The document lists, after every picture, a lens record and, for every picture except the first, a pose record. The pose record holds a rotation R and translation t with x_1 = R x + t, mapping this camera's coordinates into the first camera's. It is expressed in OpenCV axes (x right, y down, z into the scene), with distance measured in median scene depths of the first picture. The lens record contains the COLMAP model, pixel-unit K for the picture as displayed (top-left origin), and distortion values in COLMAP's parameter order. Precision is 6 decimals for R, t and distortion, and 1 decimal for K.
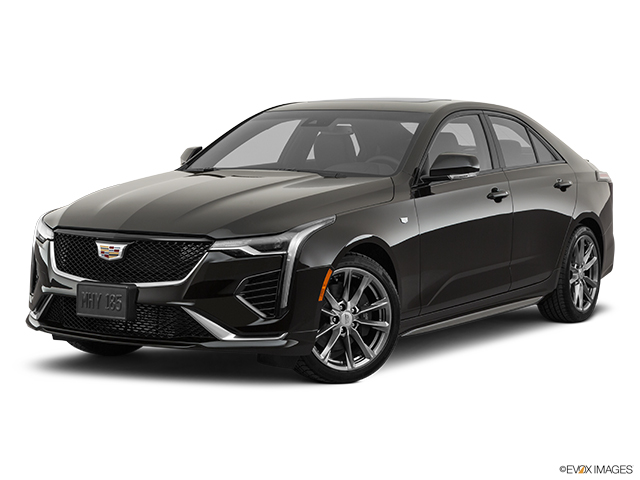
lens RADIAL K [[1376.3, 0, 320.0], [0, 1376.3, 240.0], [0, 0, 1]] dist [-0.021336, 0.092237]
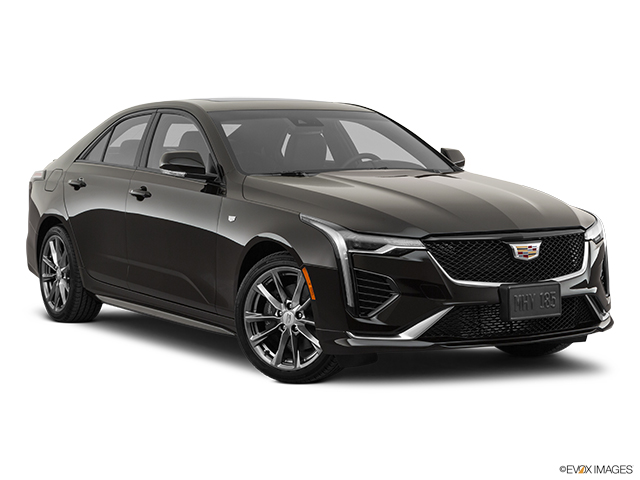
lens RADIAL K [[1376.3, 0, 320.0], [0, 1376.3, 240.0], [0, 0, 1]] dist [-0.021336, 0.092237]
pose [[0.442922, -0.080839, 0.892908, -1.069731], [0.079688, 0.995535, 0.050601, -0.059935], [-0.893012, 0.048742, 0.447386, 0.666999]]
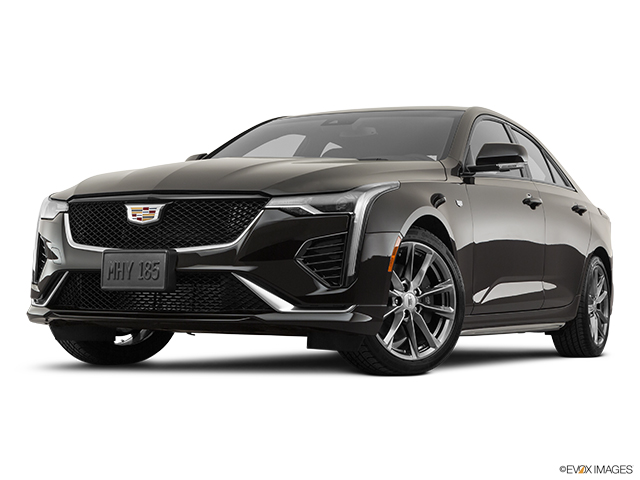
lens RADIAL K [[1253.2, 0, 320.0], [0, 1253.2, 240.0], [0, 0, 1]] dist [0.013773, 0.037525]
pose [[0.995249, 0.010358, 0.096811, -0.115024], [0.001450, 0.992638, -0.121109, 0.115227], [-0.097353, 0.120674, 0.987907, 0.215463]]
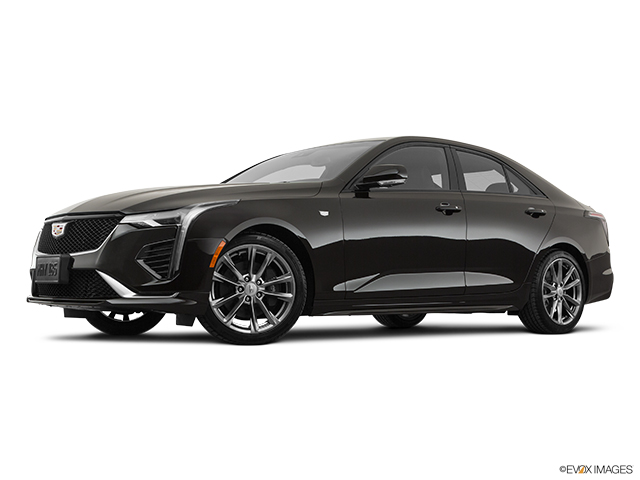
lens RADIAL K [[944.7, 0, 320.0], [0, 944.7, 240.0], [0, 0, 1]] dist [-0.001779, -0.014460]
pose [[0.960829, -0.016145, -0.276671, 0.296677], [-0.018554, 0.992315, -0.122341, 0.112750], [0.276520, 0.122682, 0.953145, 0.252003]]
